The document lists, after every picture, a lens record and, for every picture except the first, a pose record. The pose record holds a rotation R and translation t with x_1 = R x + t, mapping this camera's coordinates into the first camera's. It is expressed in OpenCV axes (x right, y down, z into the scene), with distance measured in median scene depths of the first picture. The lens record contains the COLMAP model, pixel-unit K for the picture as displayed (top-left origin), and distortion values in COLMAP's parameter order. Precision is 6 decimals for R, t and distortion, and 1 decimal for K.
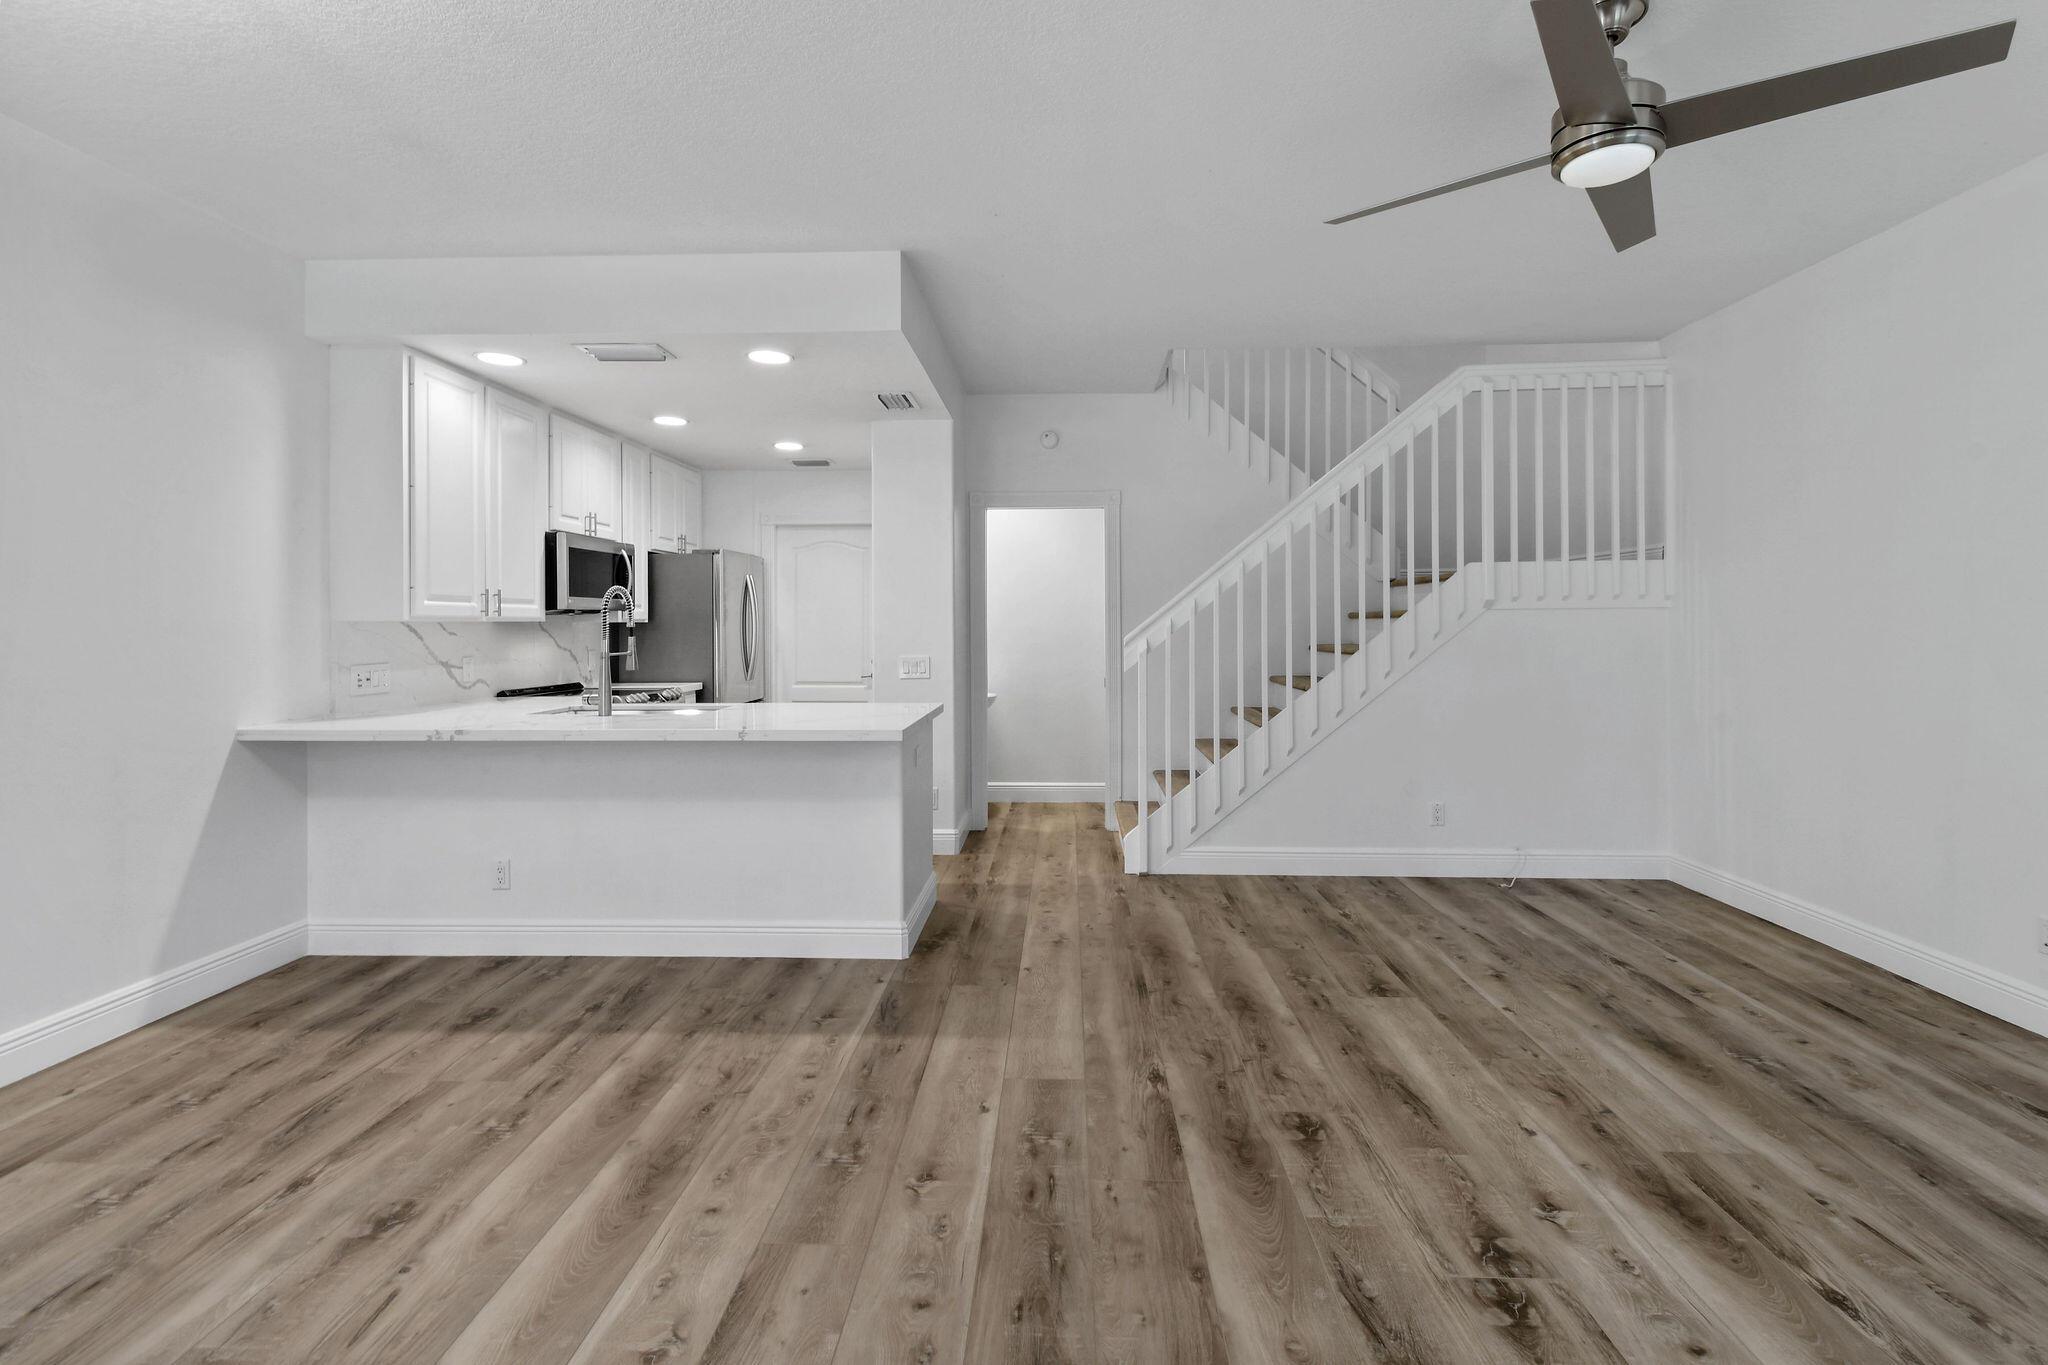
lens RADIAL K [[921.3, 0, 1031.4], [0, 921.3, 630.3], [0, 0, 1]] dist [0.005719, -0.003800]
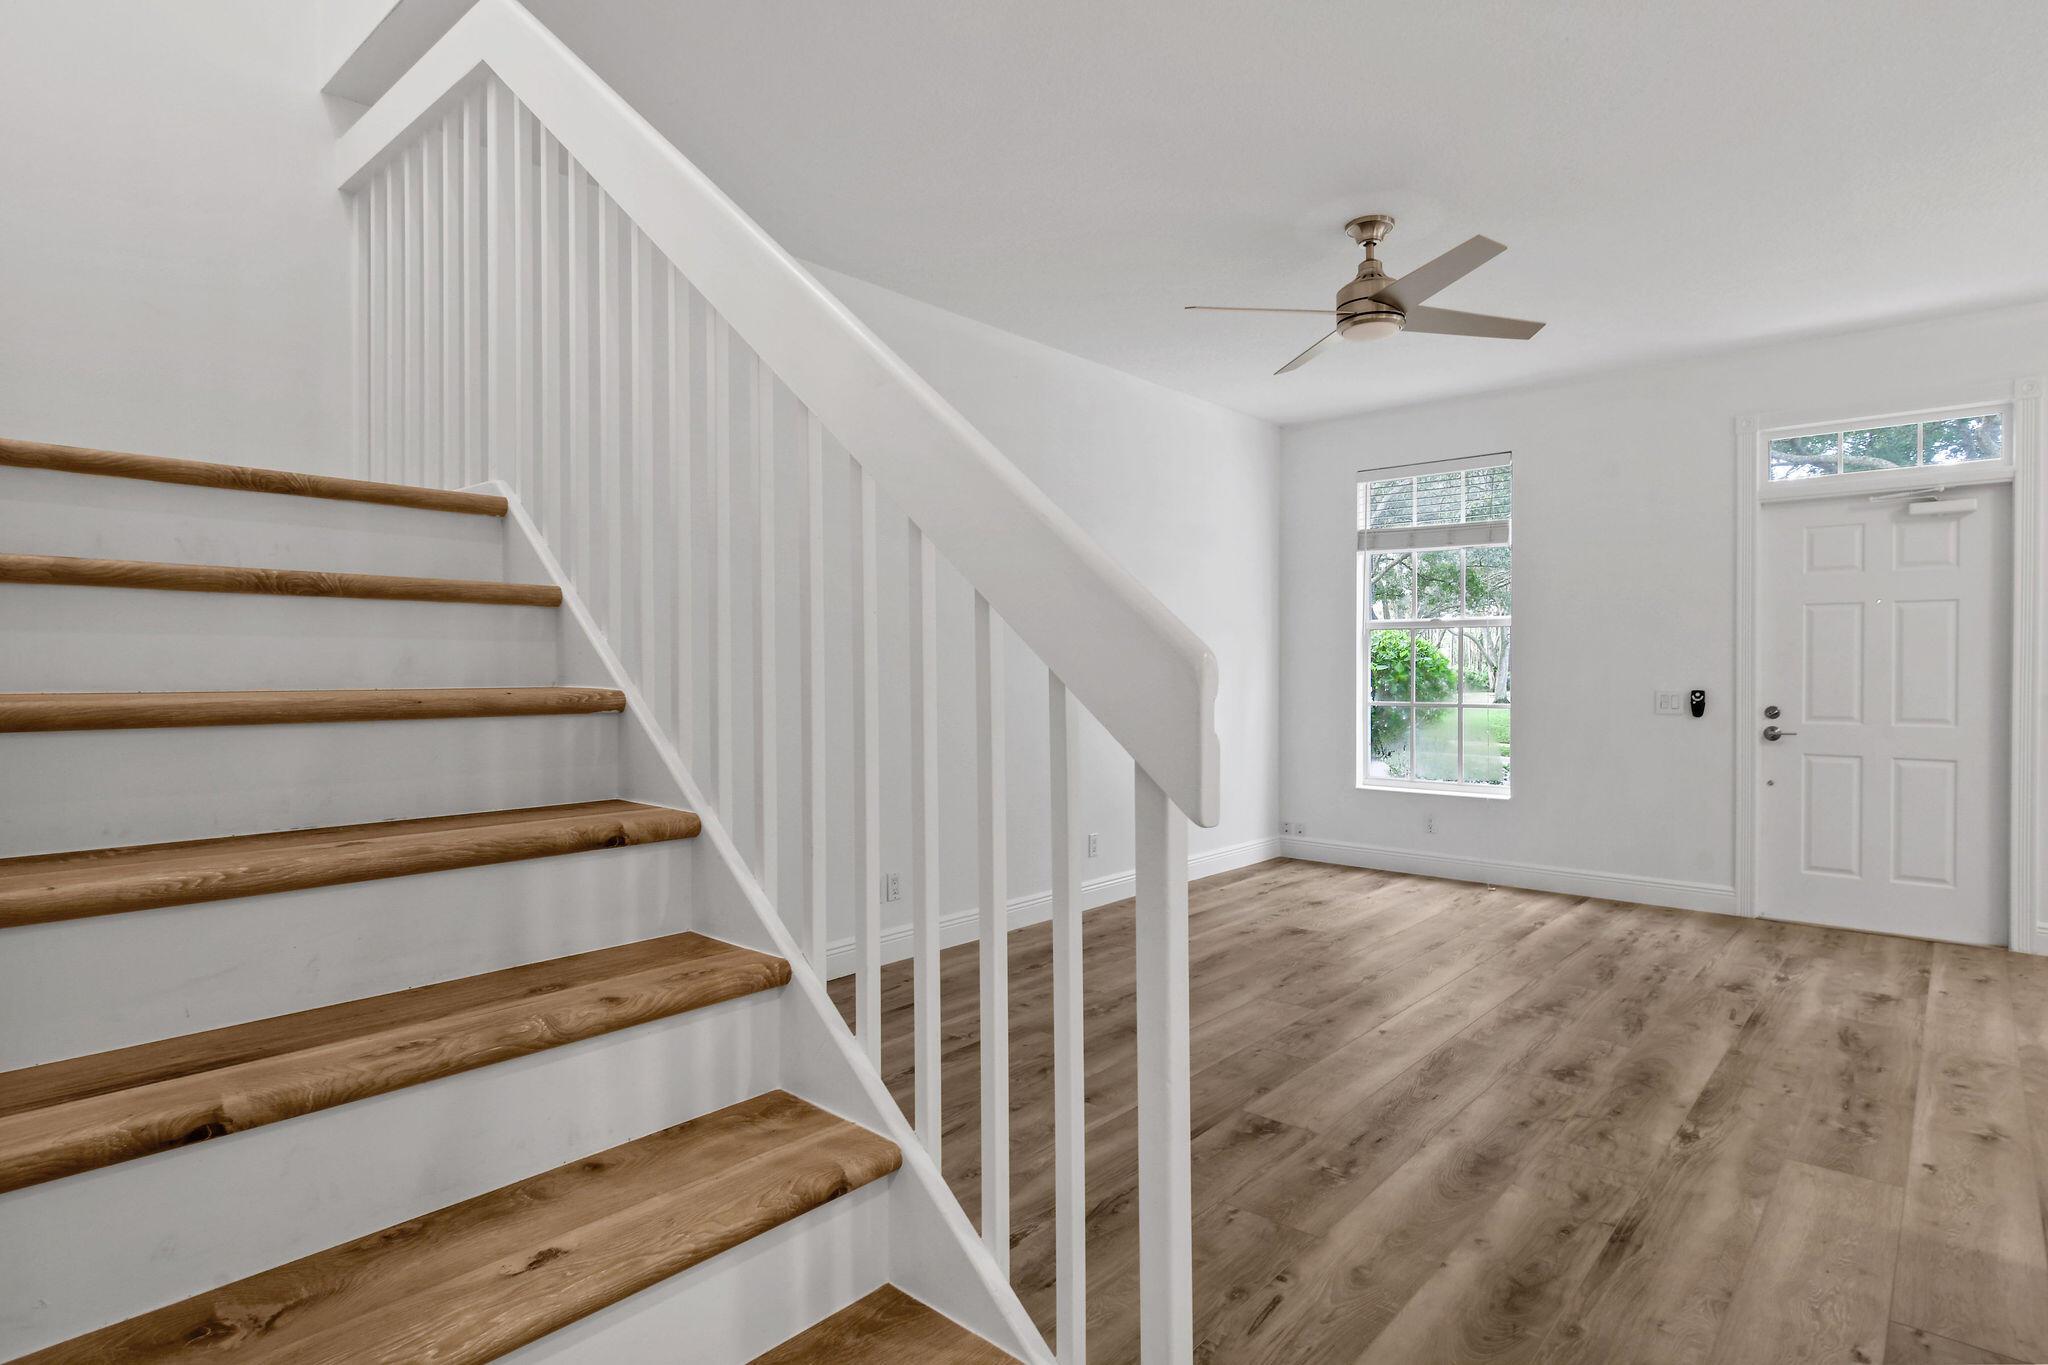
lens RADIAL K [[1057.8, 0, 1038.1], [0, 1057.8, 682.1], [0, 0, 1]] dist [-0.001534, -0.000845]
pose [[-0.776092, -0.005751, 0.630593, -0.015657], [0.005310, 0.999863, 0.015654, 0.014547], [-0.630597, 0.015497, -0.775956, 1.678898]]
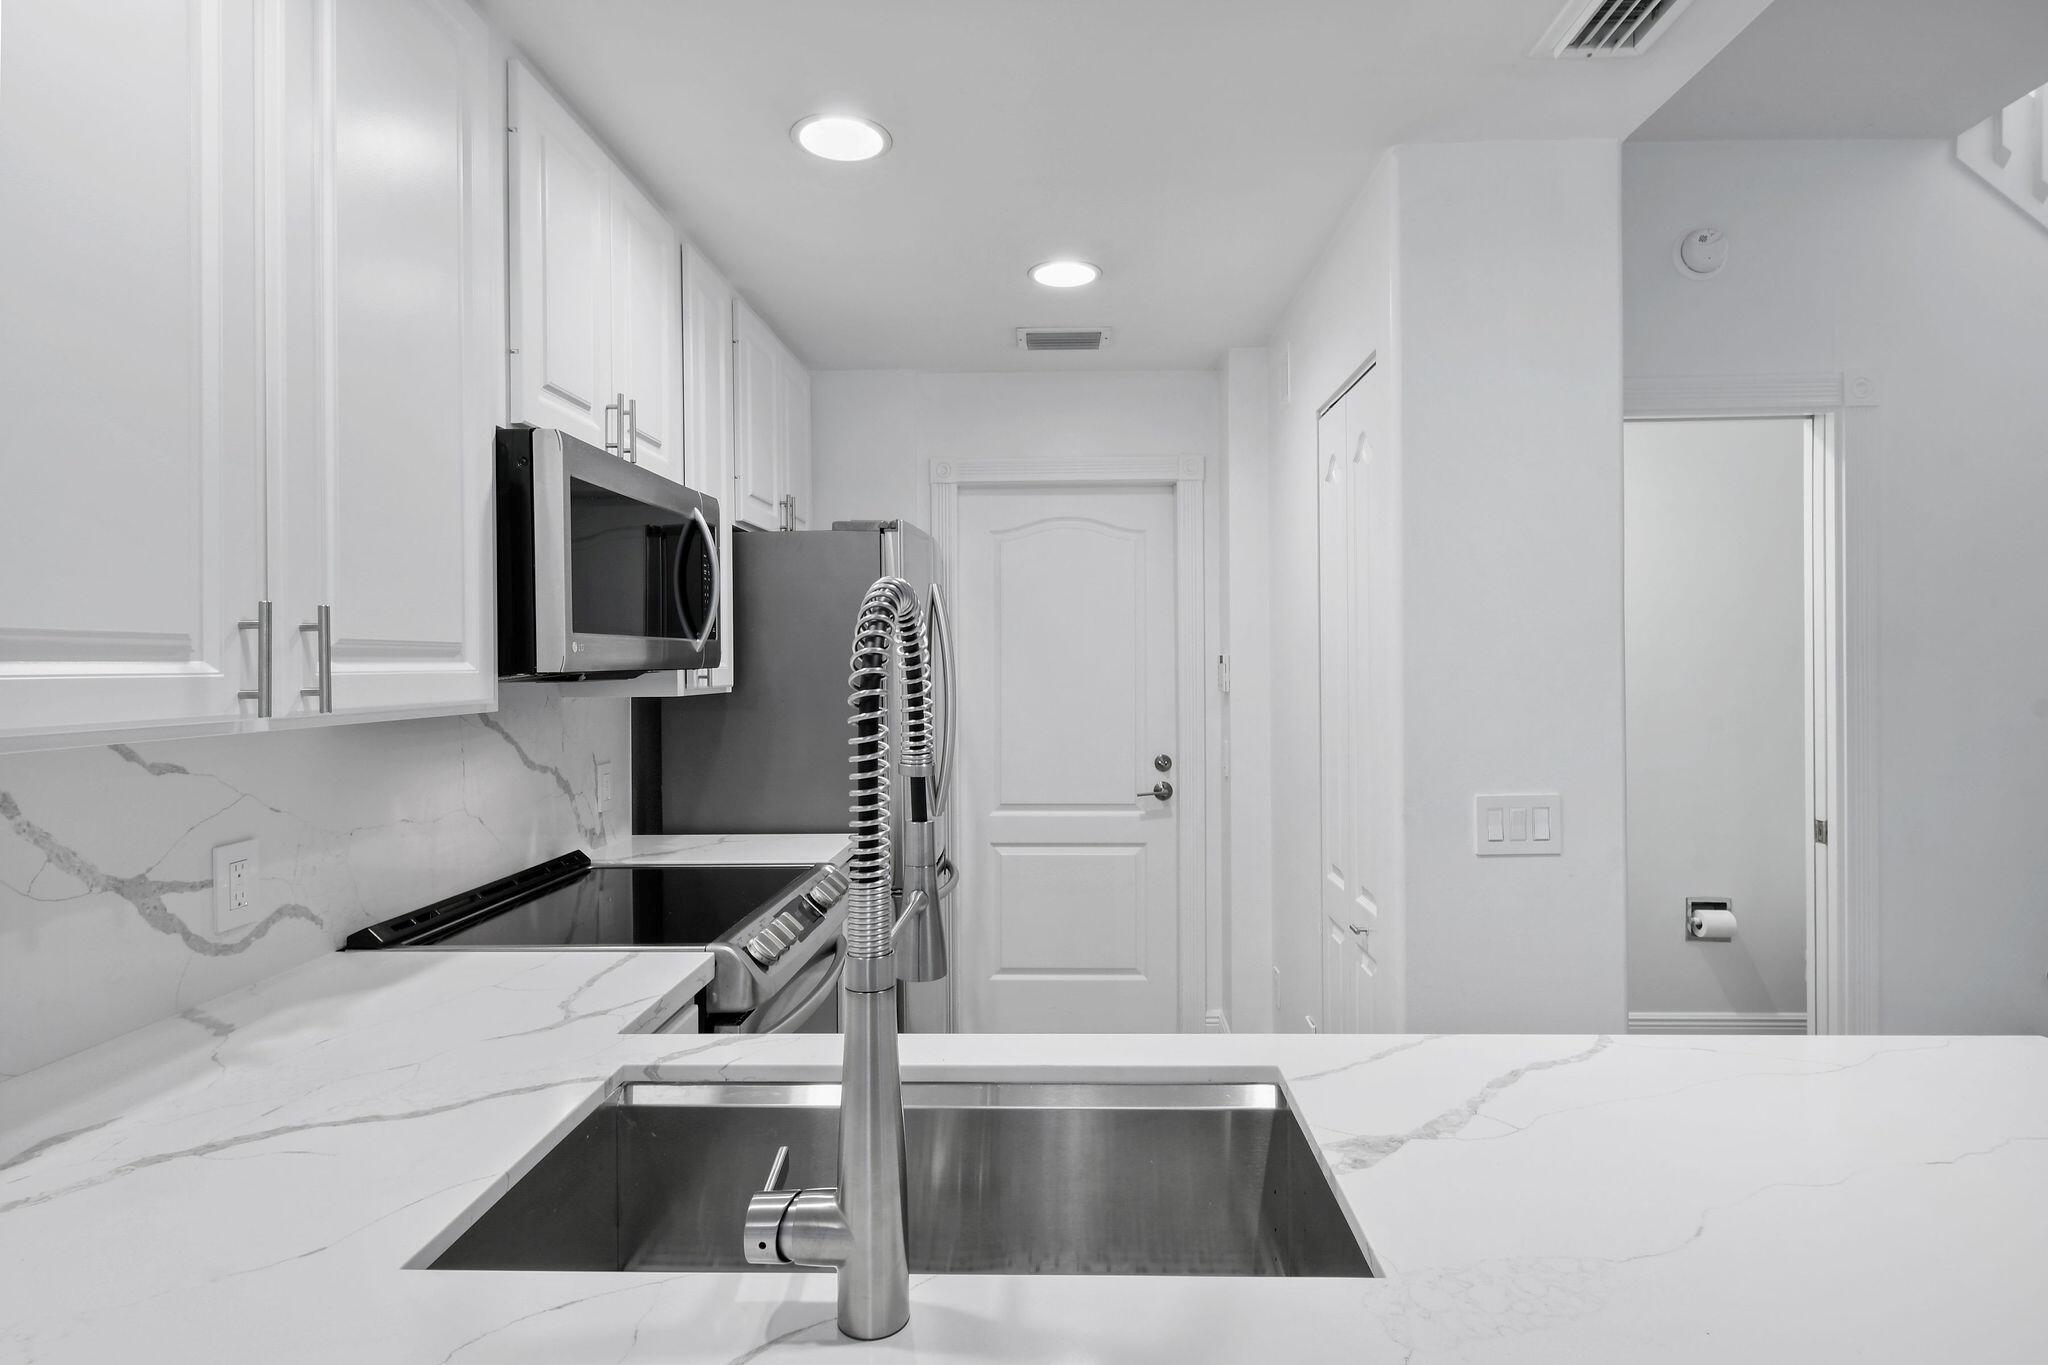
lens RADIAL K [[1051.1, 0, 1031.9], [0, 1051.1, 669.2], [0, 0, 1]] dist [-0.000408, -0.000014]
pose [[0.999989, -0.004757, 0.000187, -0.480584], [0.004757, 0.999989, 0.000441, -0.032838], [-0.000189, -0.000440, 1.000000, 0.893813]]
